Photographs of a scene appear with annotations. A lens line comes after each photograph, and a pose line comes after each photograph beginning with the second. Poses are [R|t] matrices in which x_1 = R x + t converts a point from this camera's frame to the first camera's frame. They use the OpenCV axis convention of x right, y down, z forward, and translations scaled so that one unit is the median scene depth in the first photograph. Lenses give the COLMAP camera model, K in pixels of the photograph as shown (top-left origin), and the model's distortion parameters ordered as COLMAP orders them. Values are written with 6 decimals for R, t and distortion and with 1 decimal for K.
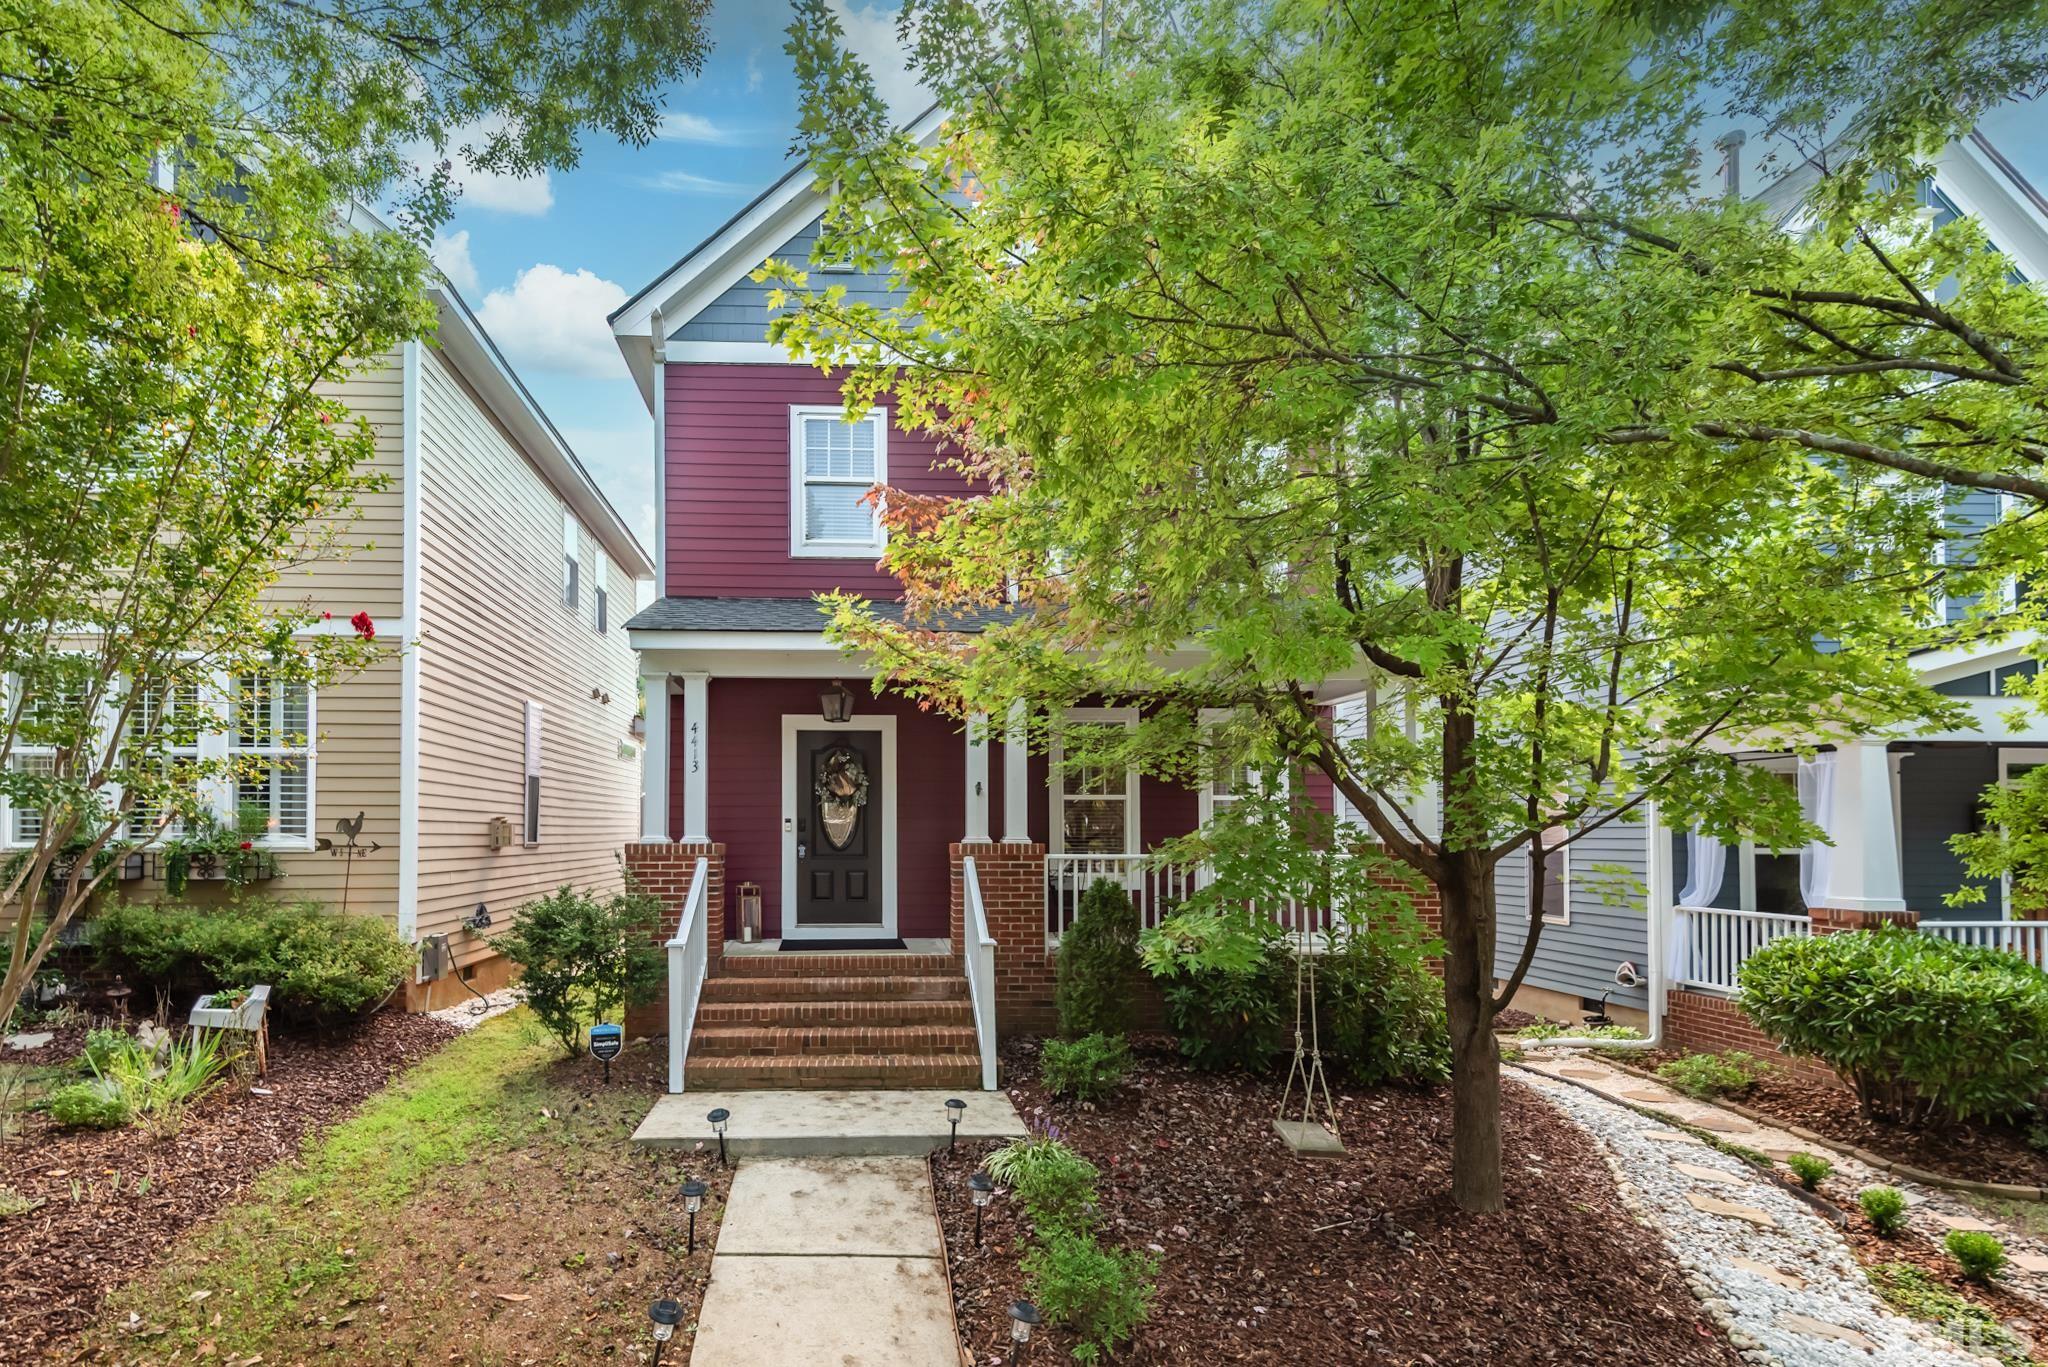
lens RADIAL K [[1007.3, 0, 975.4], [0, 1007.3, 681.2], [0, 0, 1]] dist [0.020273, -0.009151]
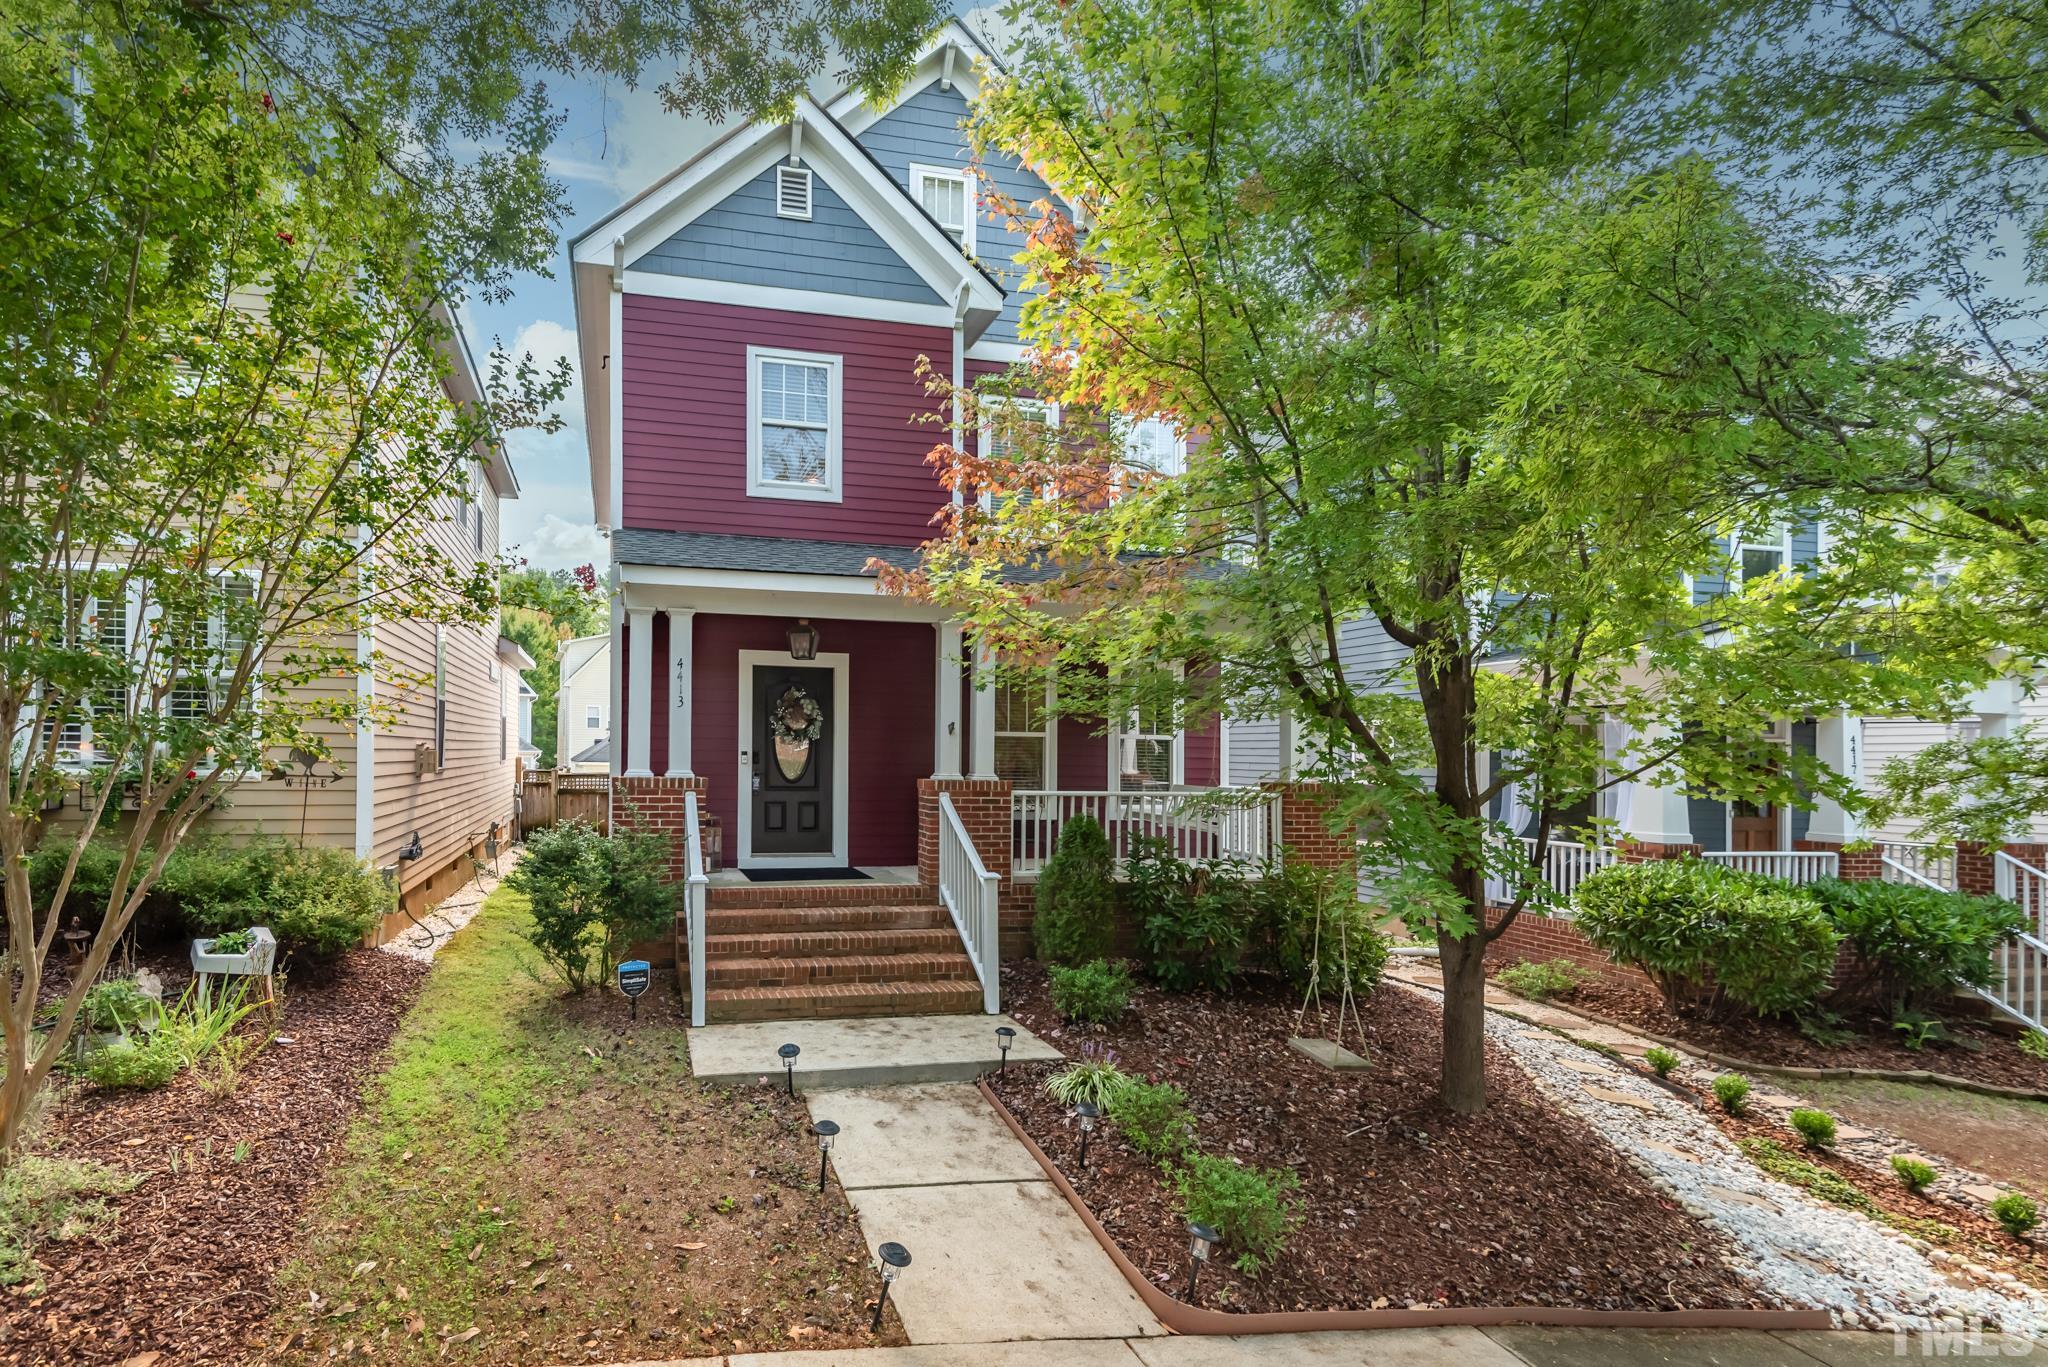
lens RADIAL K [[942.9, 0, 1021.5], [0, 942.9, 637.0], [0, 0, 1]] dist [0.023703, -0.012490]
pose [[0.986118, 0.037673, 0.161714, -0.125316], [-0.040450, 0.999085, 0.013917, -0.009253], [-0.161042, -0.020265, 0.986739, 0.012416]]
